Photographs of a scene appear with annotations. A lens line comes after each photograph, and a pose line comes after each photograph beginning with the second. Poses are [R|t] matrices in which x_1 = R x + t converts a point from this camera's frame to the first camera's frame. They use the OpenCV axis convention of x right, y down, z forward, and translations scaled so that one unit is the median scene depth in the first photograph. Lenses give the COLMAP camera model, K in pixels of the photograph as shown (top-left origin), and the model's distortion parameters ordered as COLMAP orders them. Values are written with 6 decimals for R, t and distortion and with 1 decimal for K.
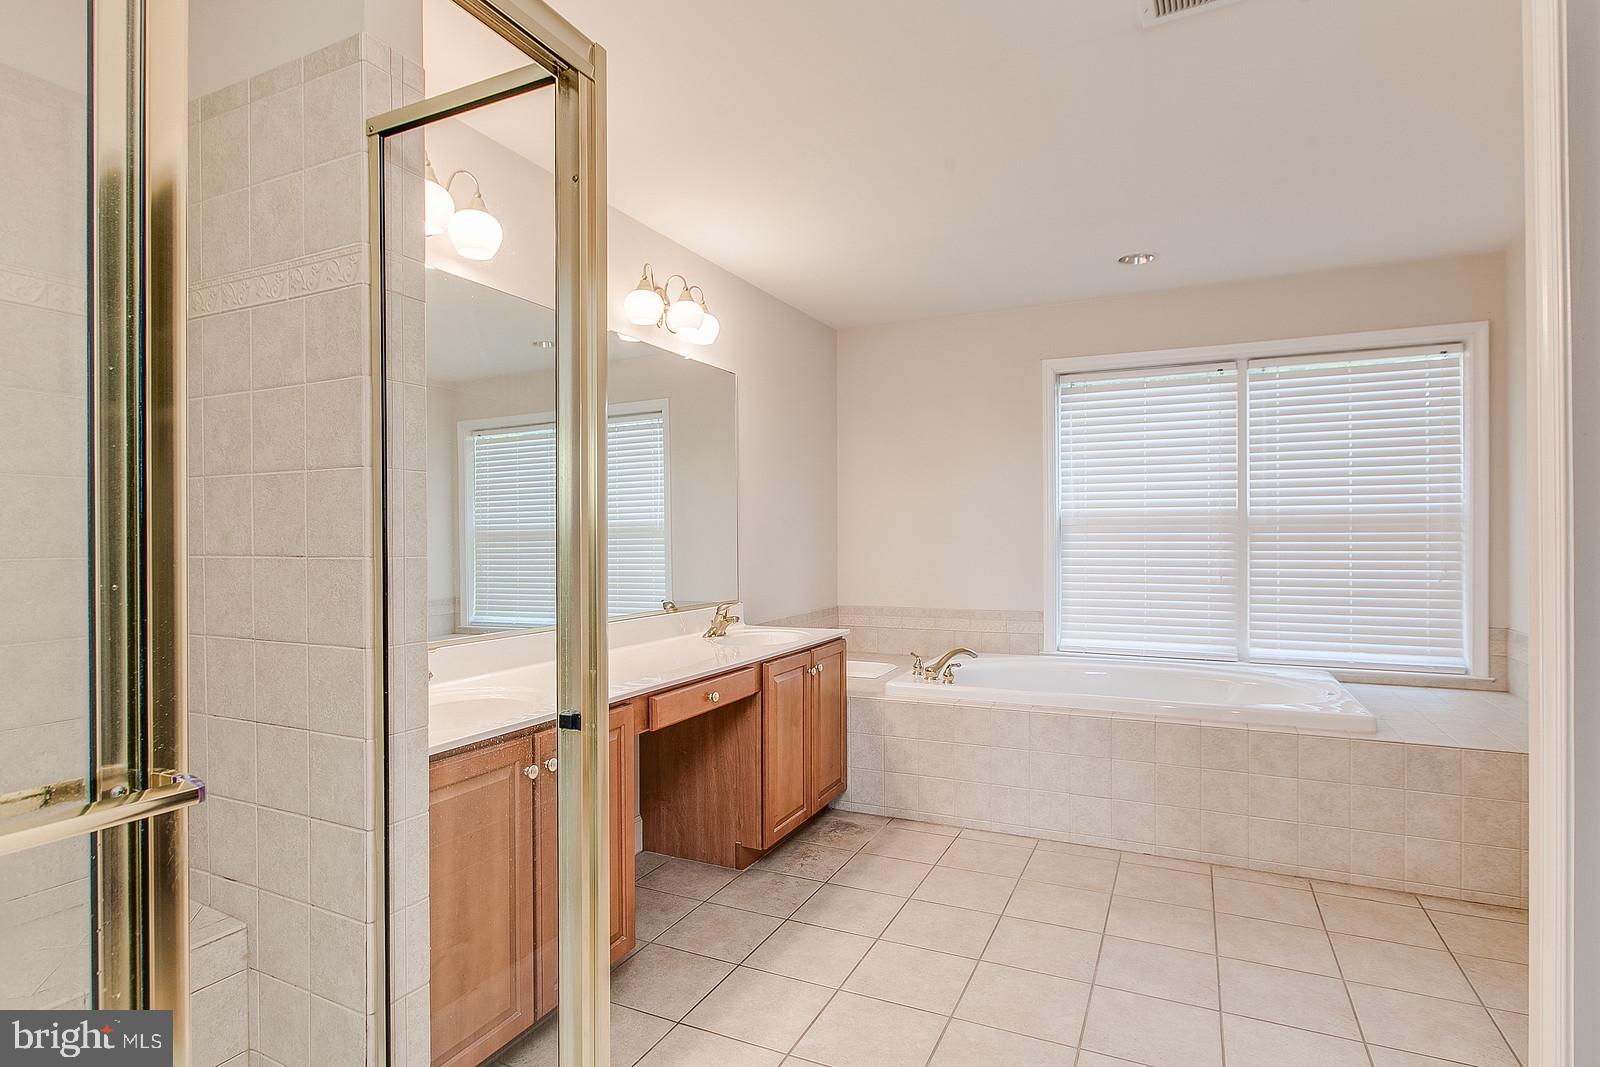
lens RADIAL K [[819.4, 0, 796.8], [0, 819.4, 545.3], [0, 0, 1]] dist [-0.002867, 0.002124]
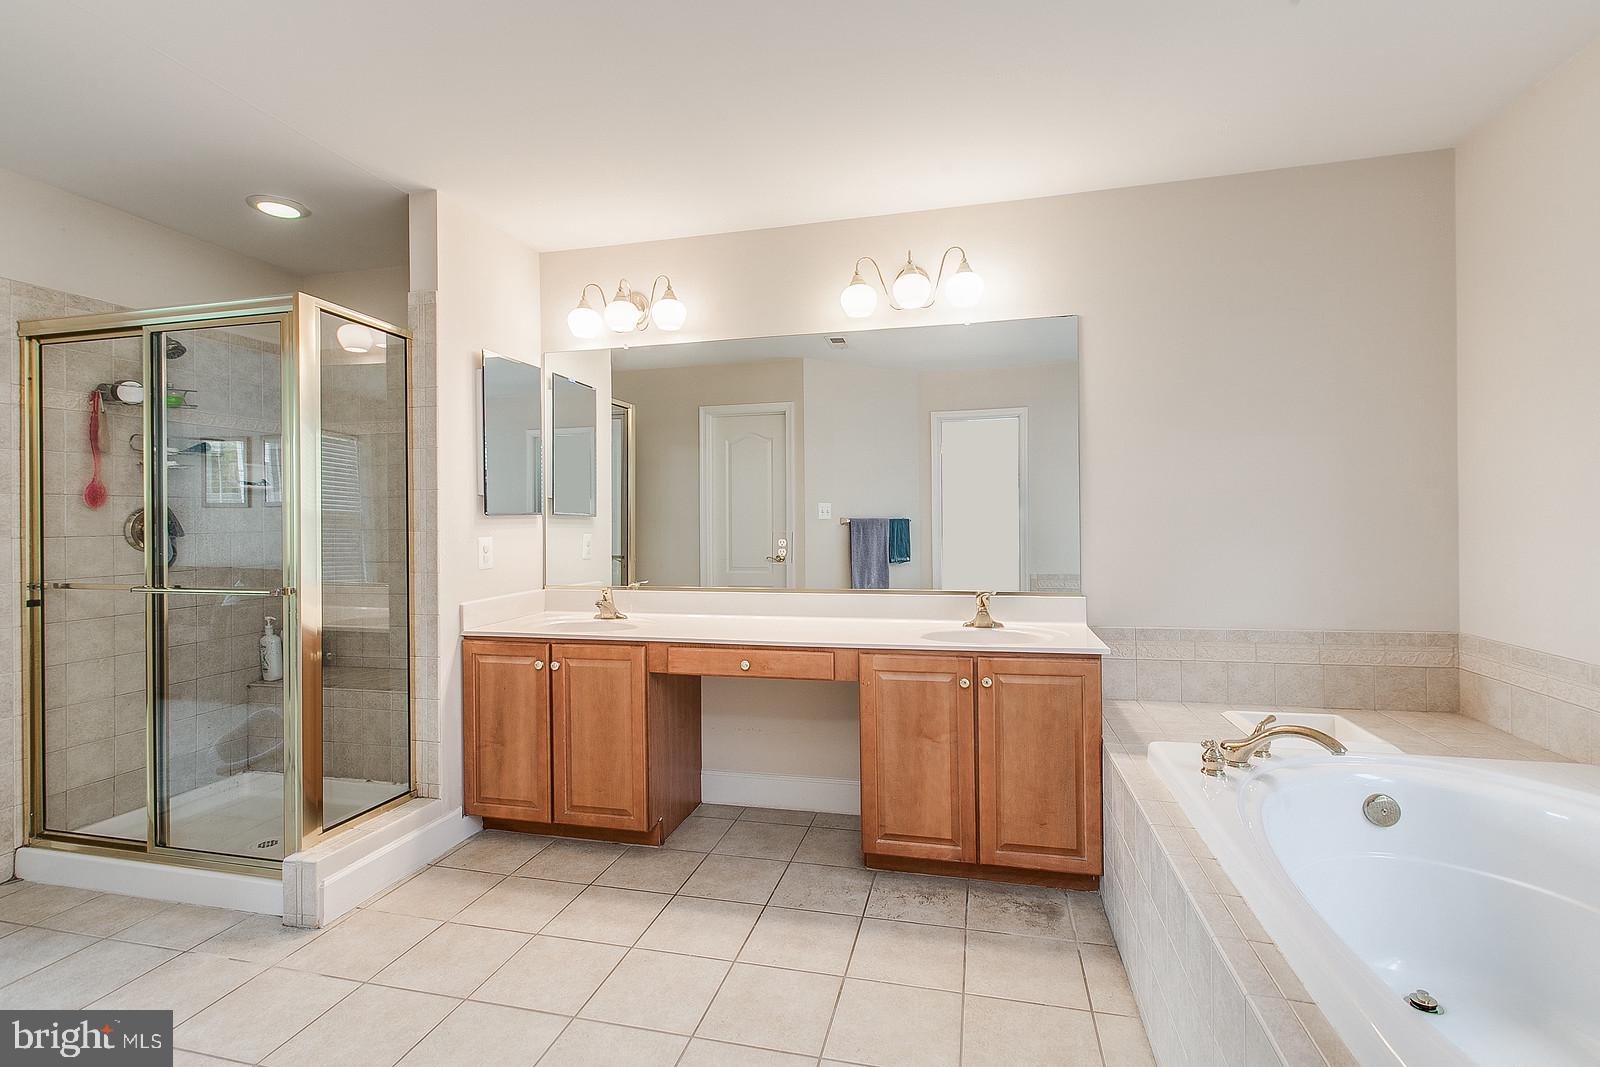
lens RADIAL K [[740.3, 0, 798.5], [0, 740.3, 517.5], [0, 0, 1]] dist [0.002387, 0.000122]
pose [[0.208612, 0.003221, -0.977993, 0.640590], [0.000626, 0.999994, 0.003427, -0.011327], [0.977998, -0.001327, 0.208609, 0.626964]]
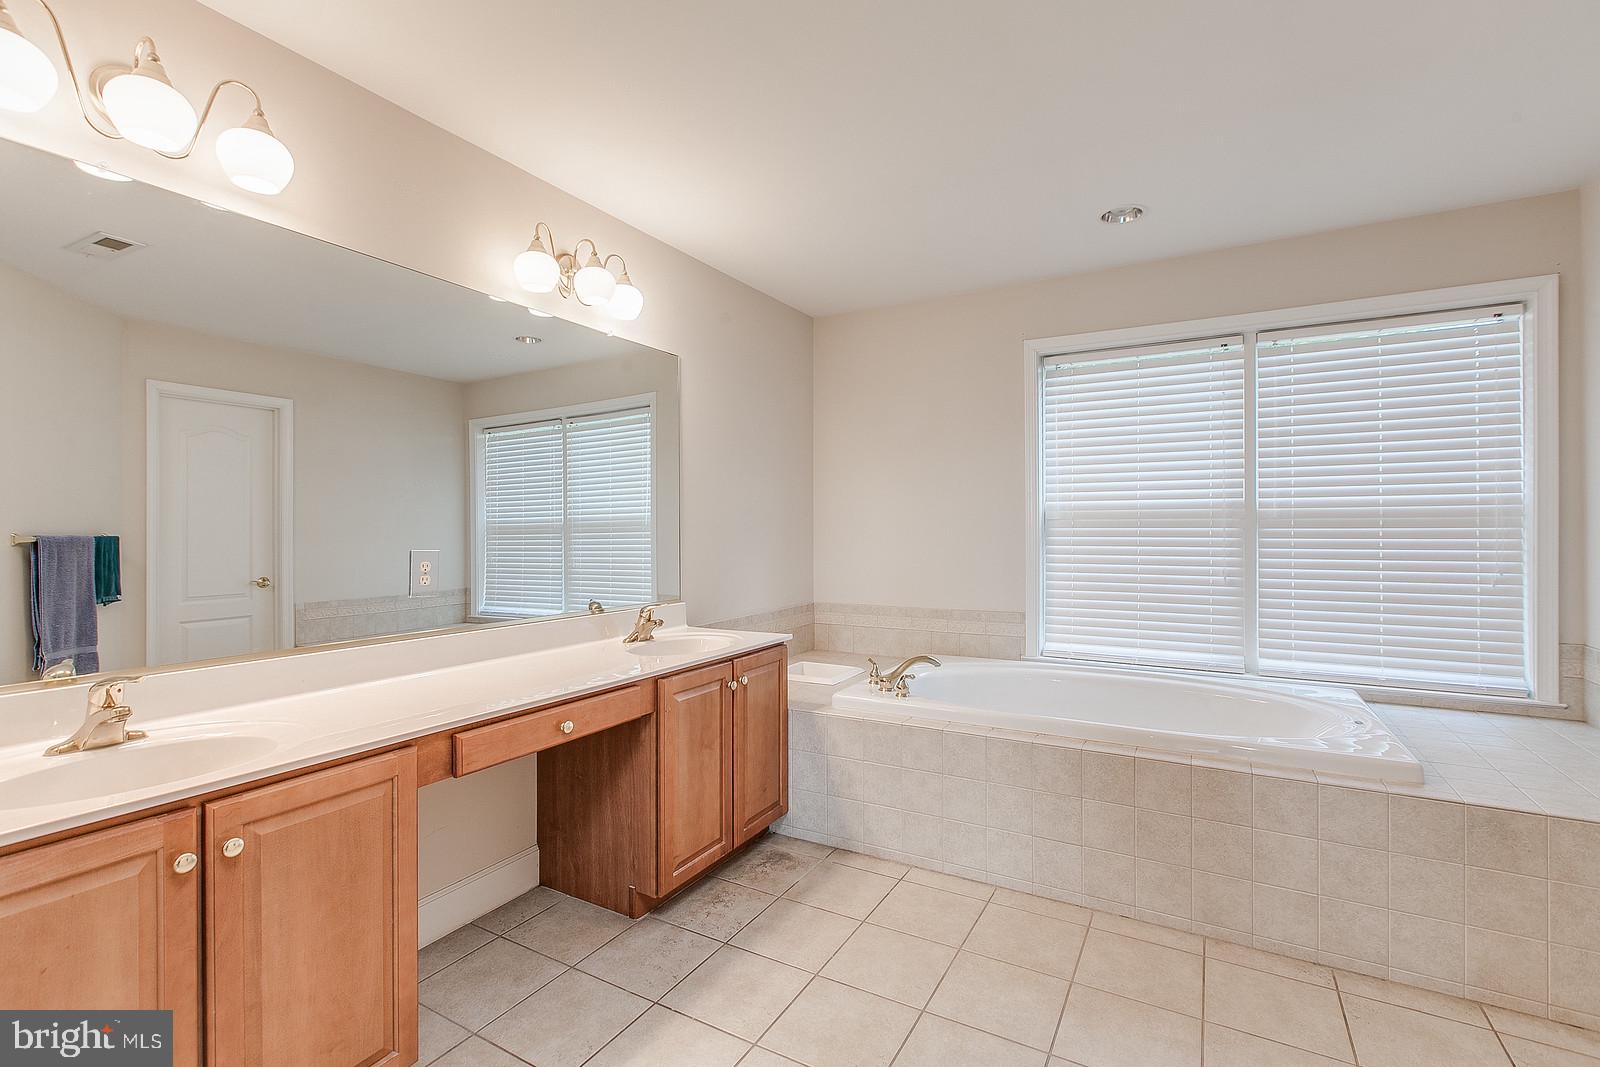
lens RADIAL K [[715.4, 0, 796.6], [0, 715.4, 533.3], [0, 0, 1]] dist [0.002590, -0.000971]
pose [[0.997001, 0.002984, -0.077326, 0.133274], [-0.003454, 0.999976, -0.005948, -0.003928], [0.077306, 0.006197, 0.996988, 0.219981]]
